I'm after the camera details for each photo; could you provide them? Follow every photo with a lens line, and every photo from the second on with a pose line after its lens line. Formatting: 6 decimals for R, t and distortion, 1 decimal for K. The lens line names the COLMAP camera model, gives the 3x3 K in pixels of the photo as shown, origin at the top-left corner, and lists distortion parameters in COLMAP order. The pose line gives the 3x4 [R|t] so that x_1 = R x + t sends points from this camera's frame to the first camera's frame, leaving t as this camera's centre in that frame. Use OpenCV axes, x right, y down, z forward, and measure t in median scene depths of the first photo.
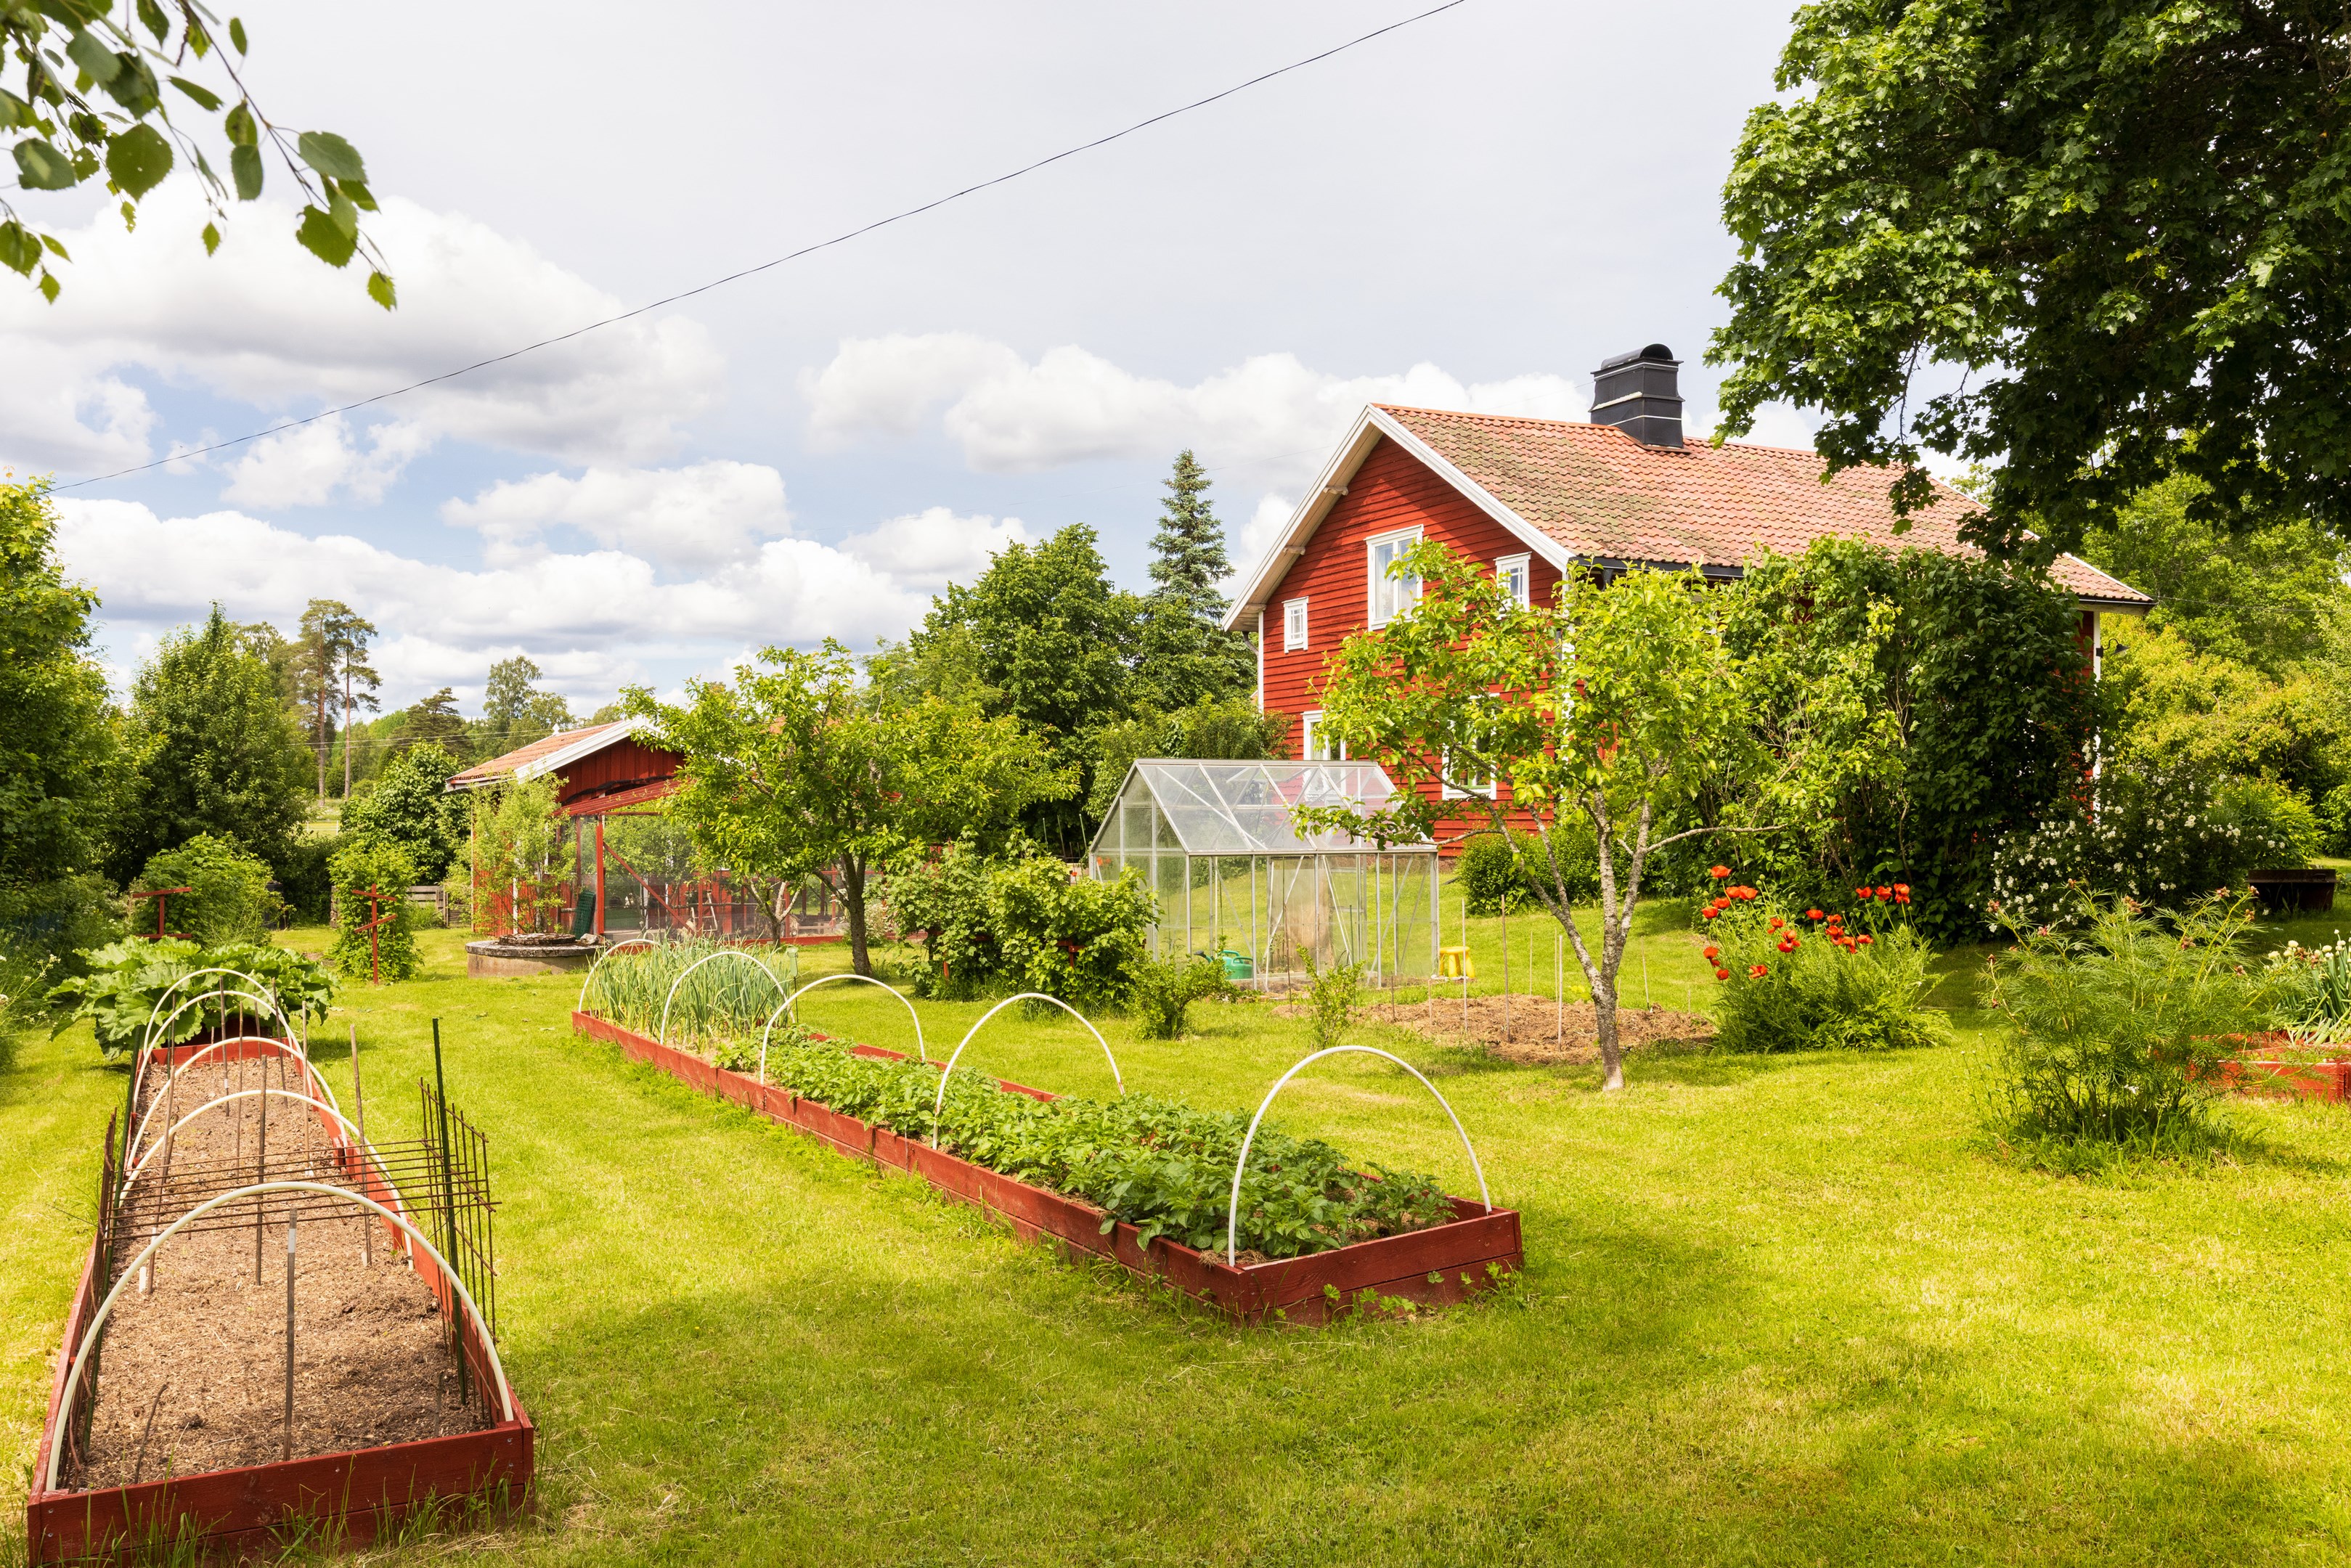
lens RADIAL K [[2006.8, 0, 1174.6], [0, 2006.8, 794.1], [0, 0, 1]] dist [0.006226, 0.018485]
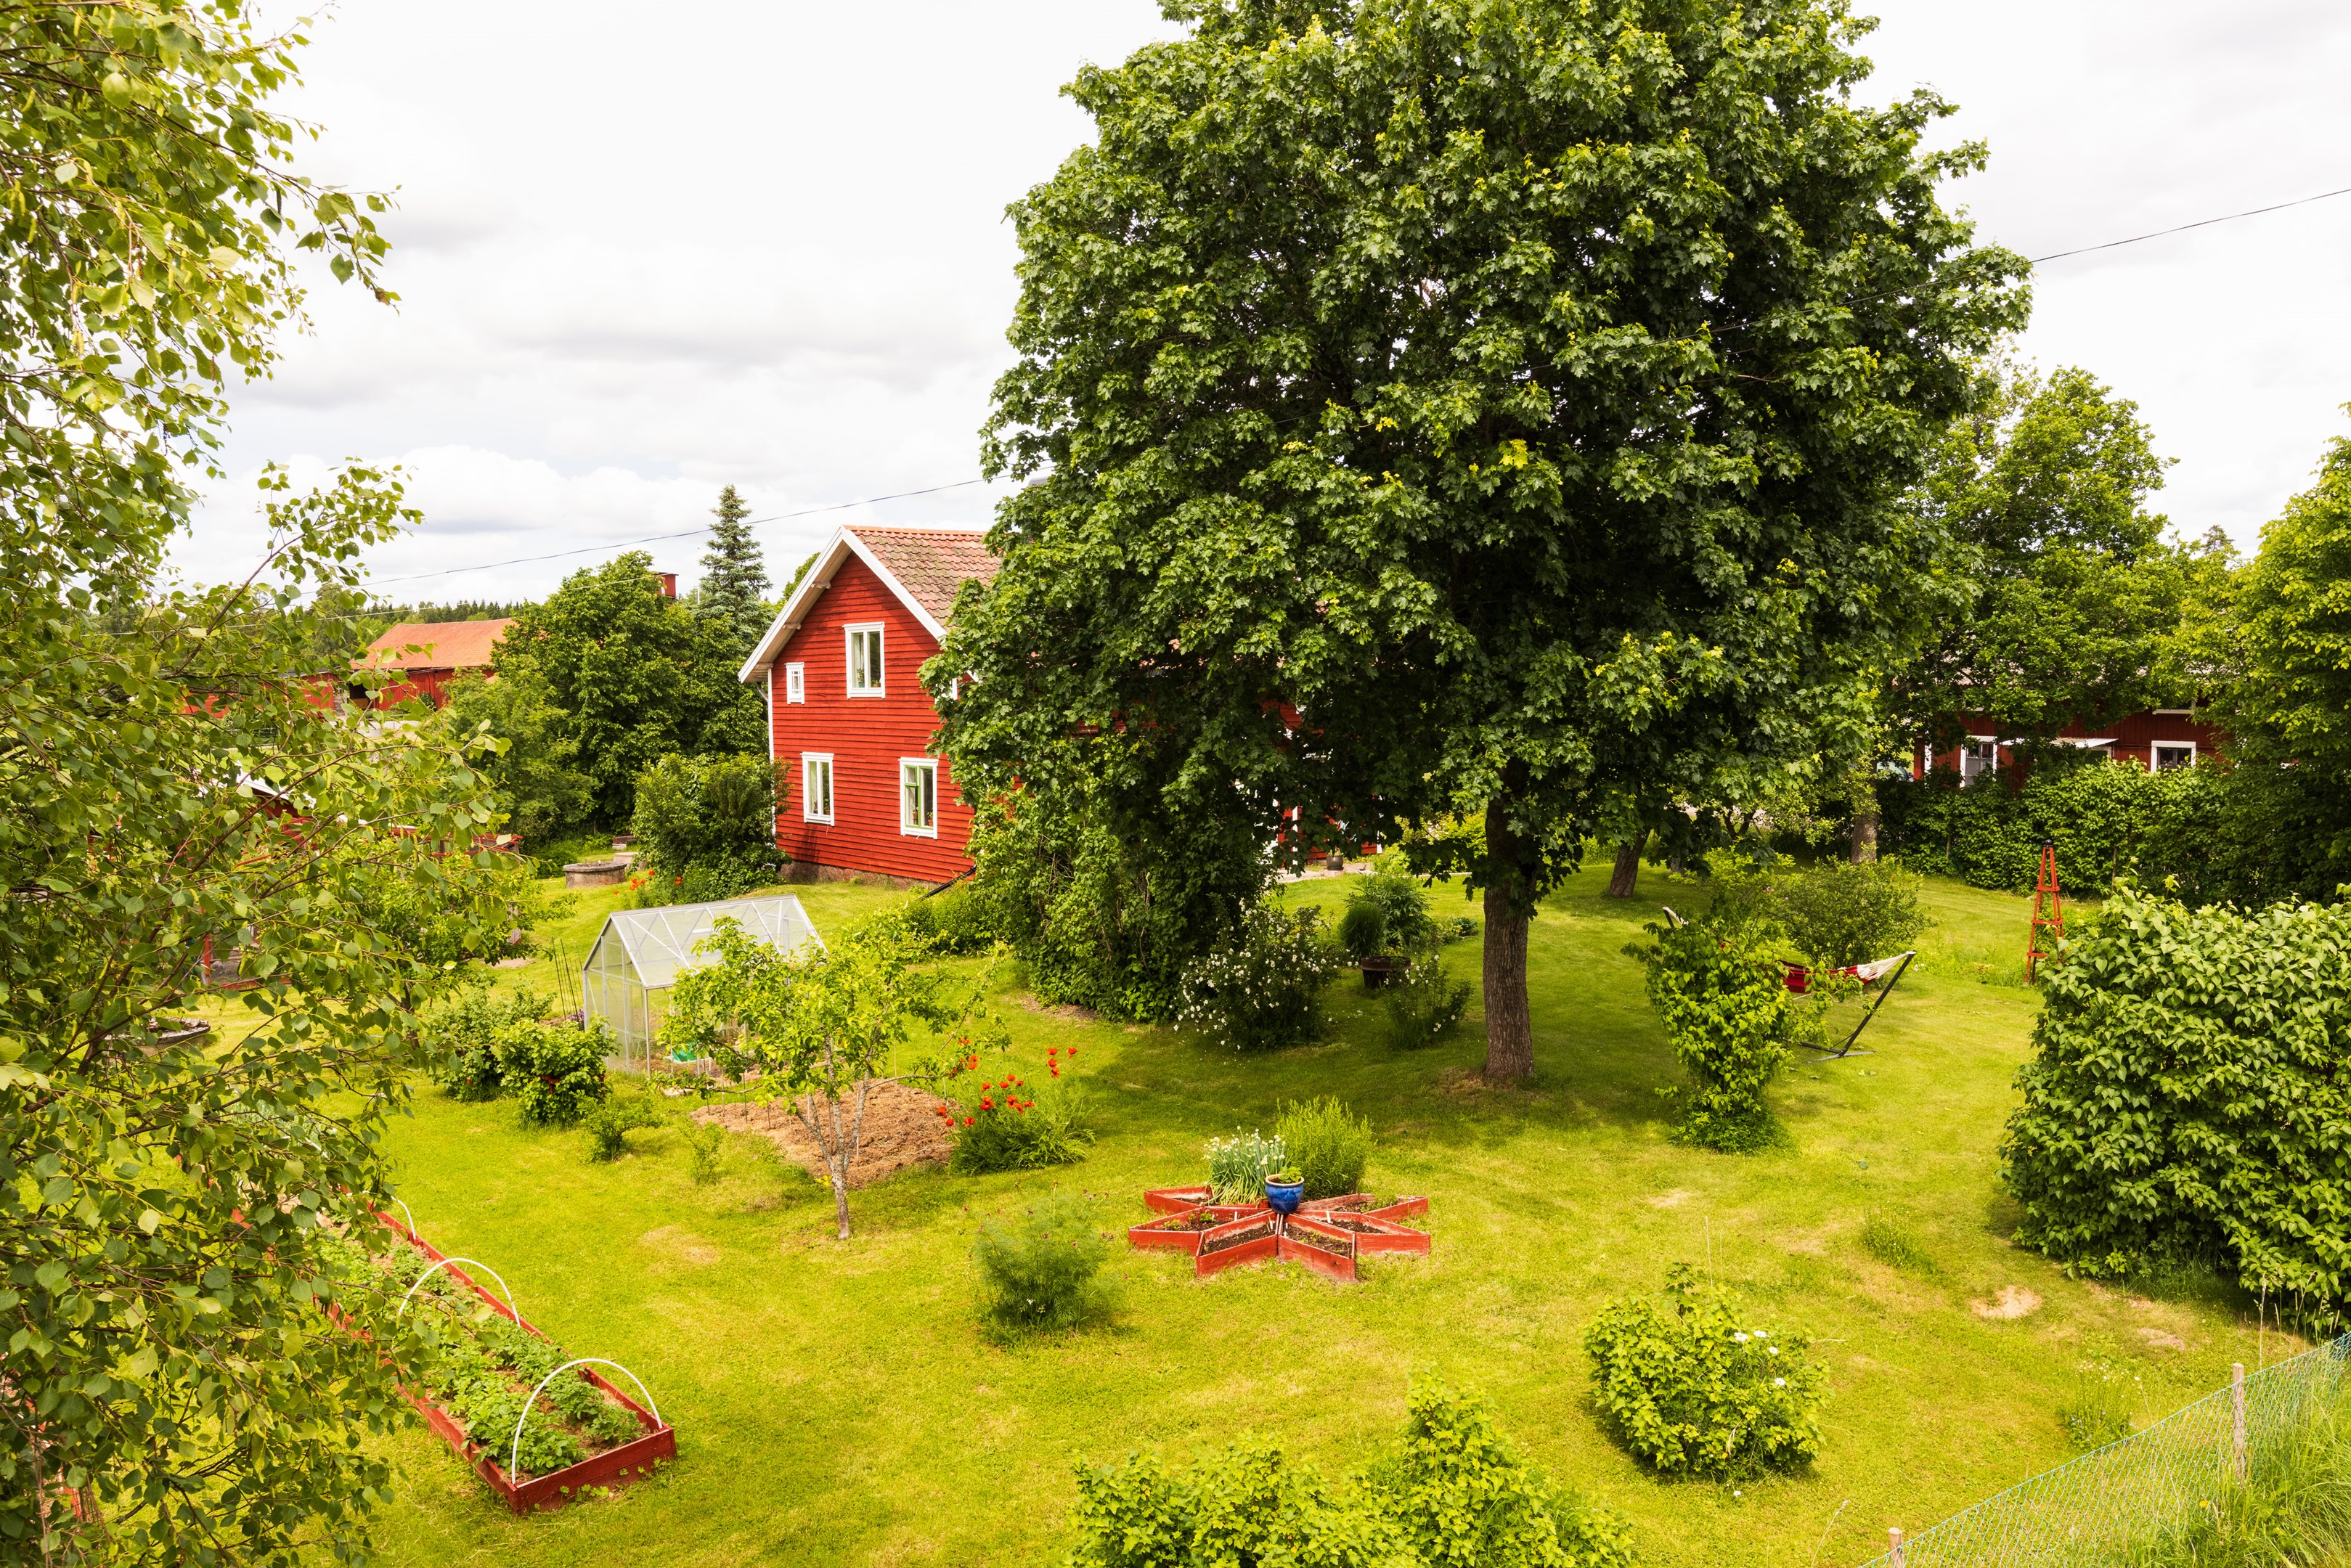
lens RADIAL K [[1724.5, 0, 1167.6], [0, 1724.5, 791.1], [0, 0, 1]] dist [-0.008024, -0.007781]
pose [[0.975796, -0.022800, 0.217491, 0.053220], [0.006401, 0.997102, 0.075810, -0.101053], [-0.218589, -0.072583, 0.973114, -0.134986]]
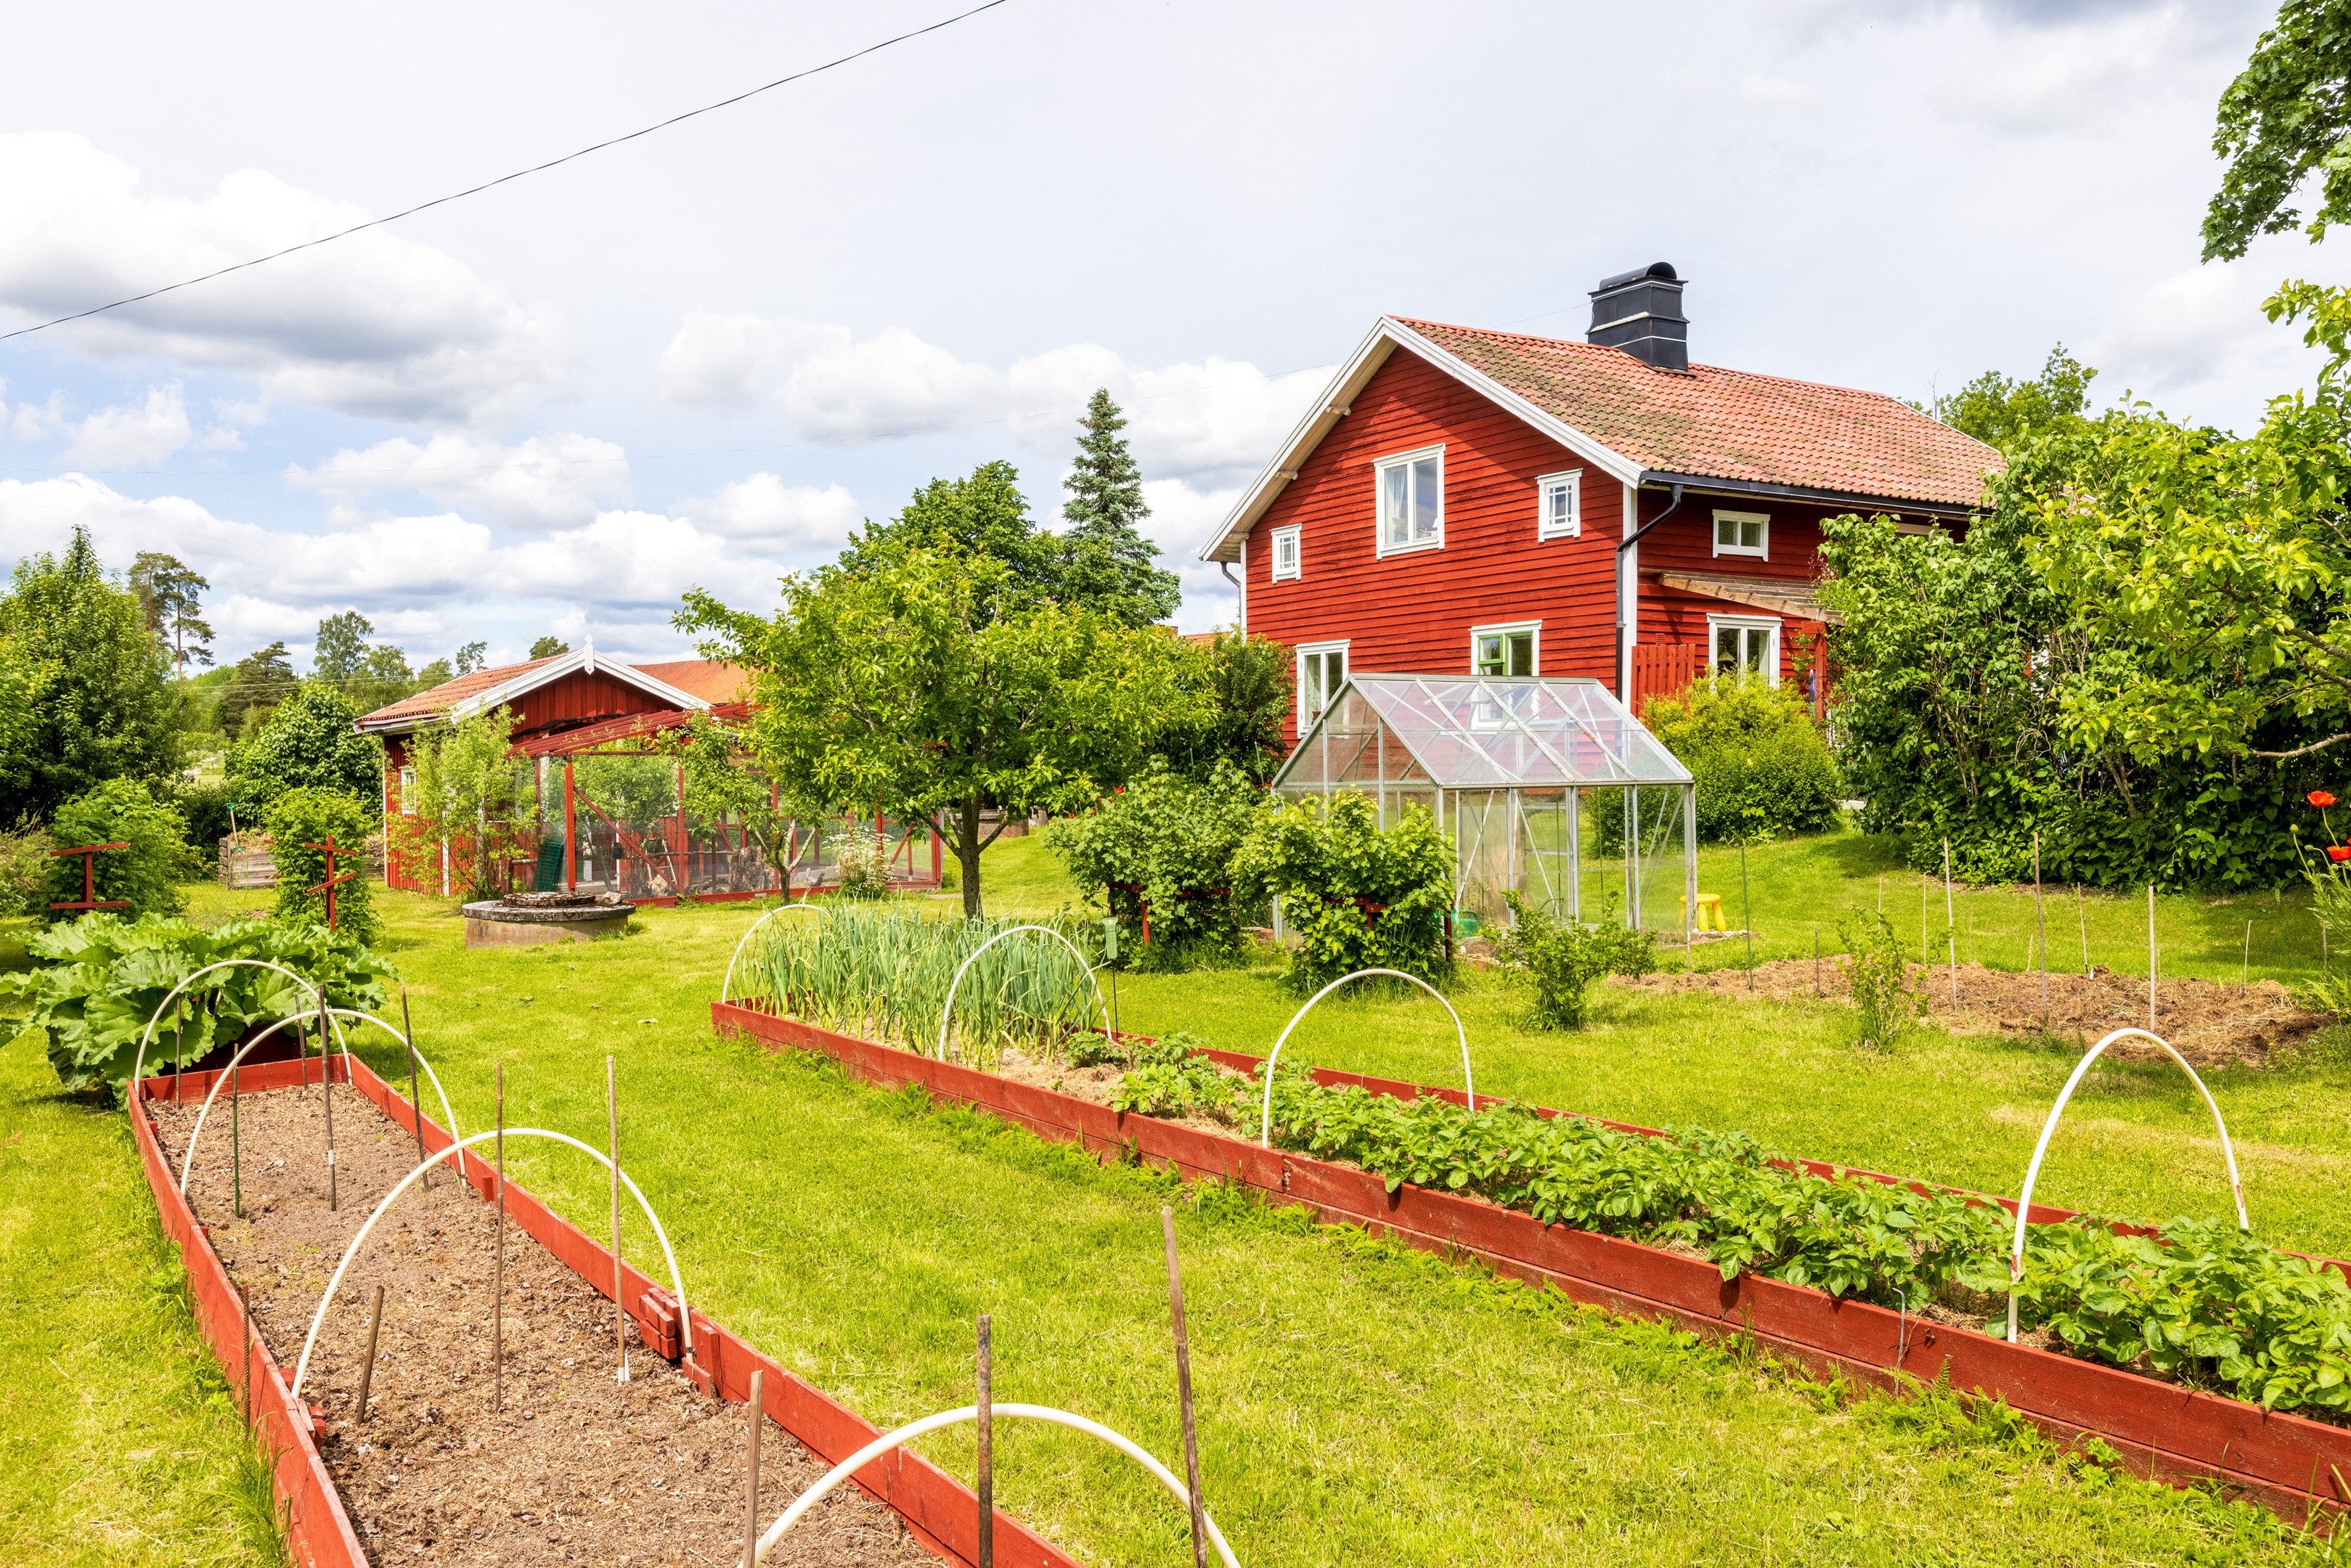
lens RADIAL K [[1844.2, 0, 1173.7], [0, 1844.2, 782.2], [0, 0, 1]] dist [0.020896, -0.002112]
pose [[0.994365, -0.008666, 0.105657, -0.090201], [0.006404, 0.999743, 0.021727, 0.005499], [-0.105819, -0.020928, 0.994165, 0.133699]]
